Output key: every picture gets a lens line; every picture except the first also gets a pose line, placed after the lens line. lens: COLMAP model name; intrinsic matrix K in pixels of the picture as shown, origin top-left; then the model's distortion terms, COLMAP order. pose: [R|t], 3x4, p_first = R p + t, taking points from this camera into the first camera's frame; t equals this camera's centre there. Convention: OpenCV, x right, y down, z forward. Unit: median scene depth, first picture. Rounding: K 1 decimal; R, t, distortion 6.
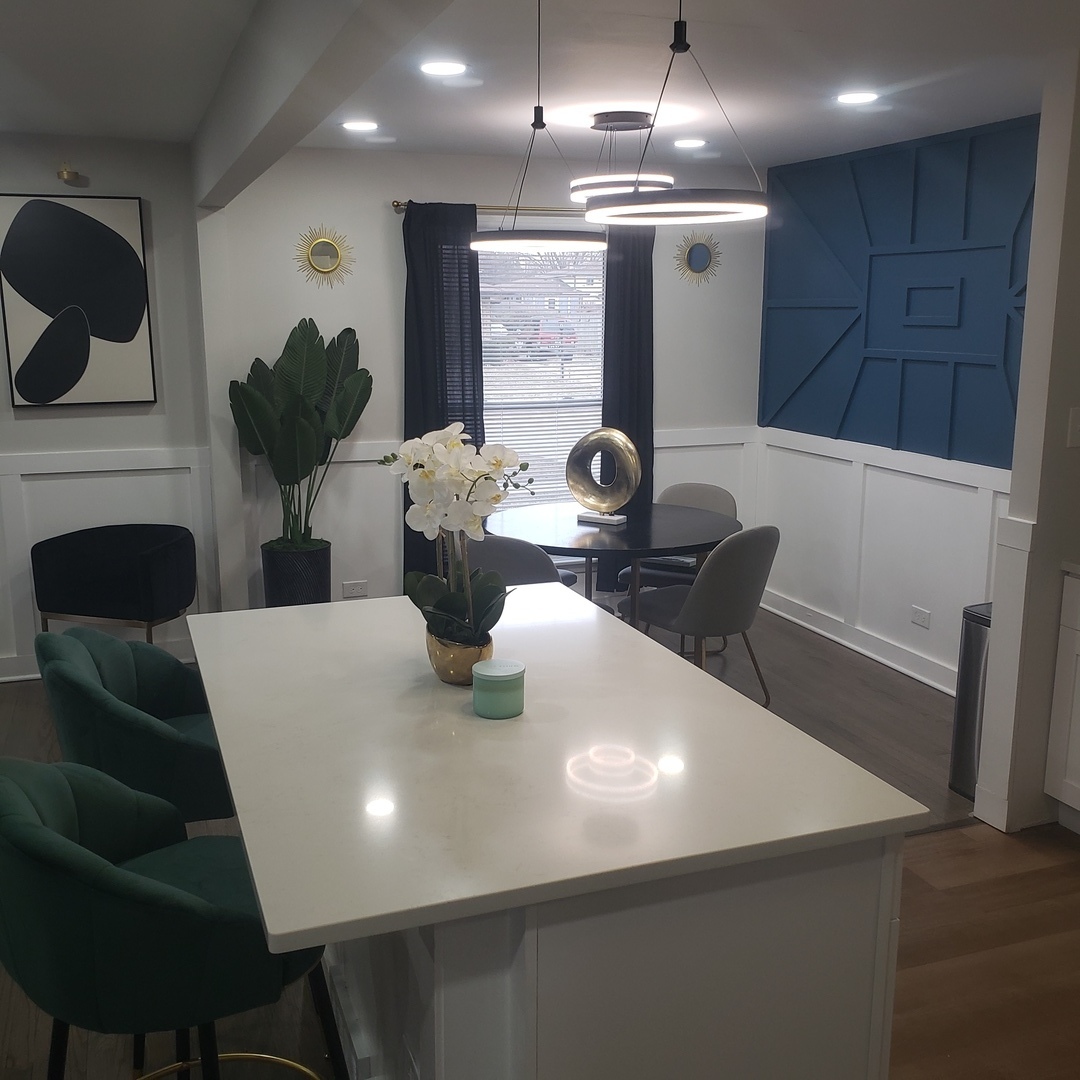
lens RADIAL K [[1141.1, 0, 484.3], [0, 1141.1, 571.2], [0, 0, 1]] dist [0.023830, 0.000000]
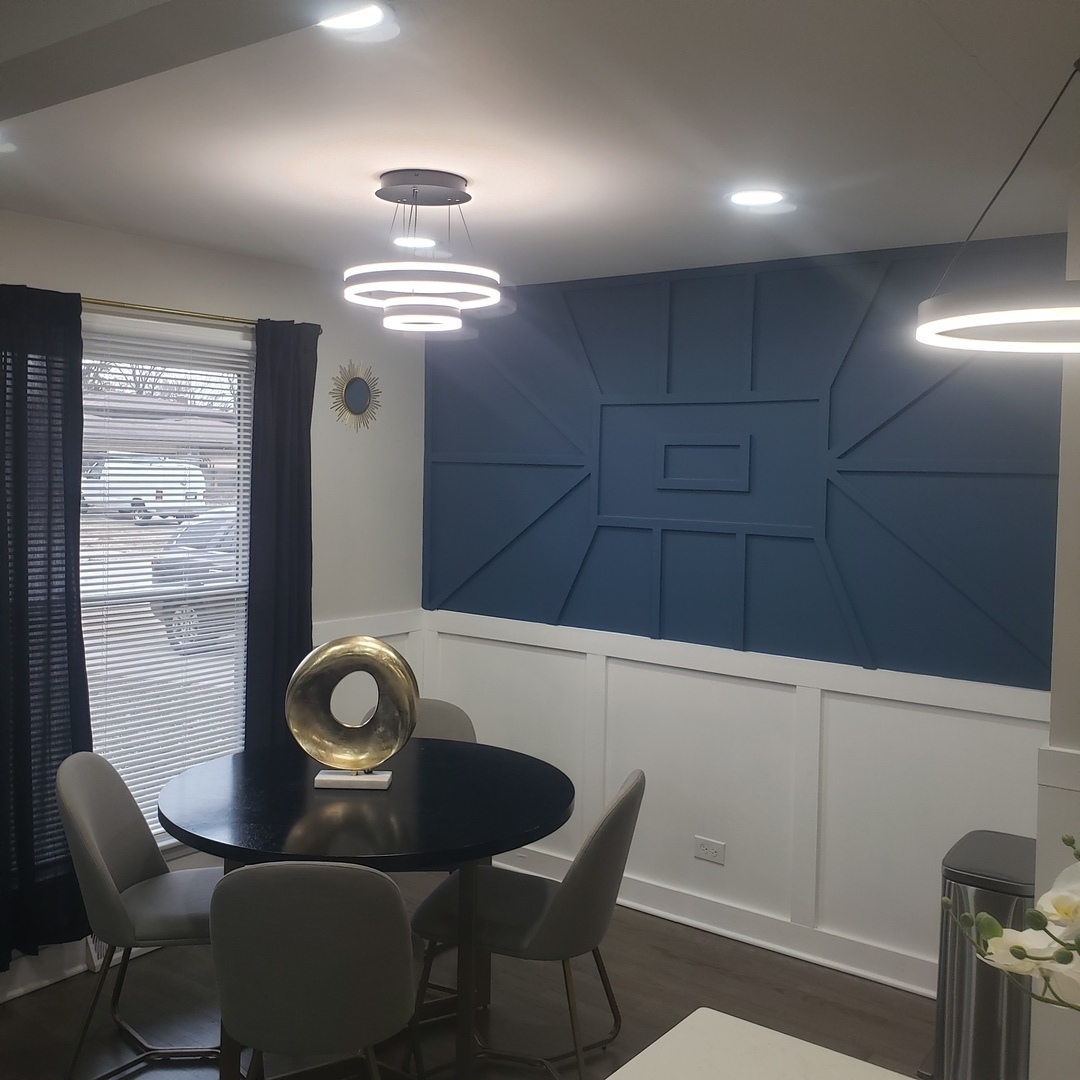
lens RADIAL K [[1141.1, 0, 519.9], [0, 1141.1, 513.7], [0, 0, 1]] dist [0.023830, 0.000000]
pose [[0.838337, -0.002283, 0.545147, -0.152540], [0.097621, 0.984456, -0.146001, -0.083103], [-0.536340, 0.175616, 0.825529, 0.363472]]
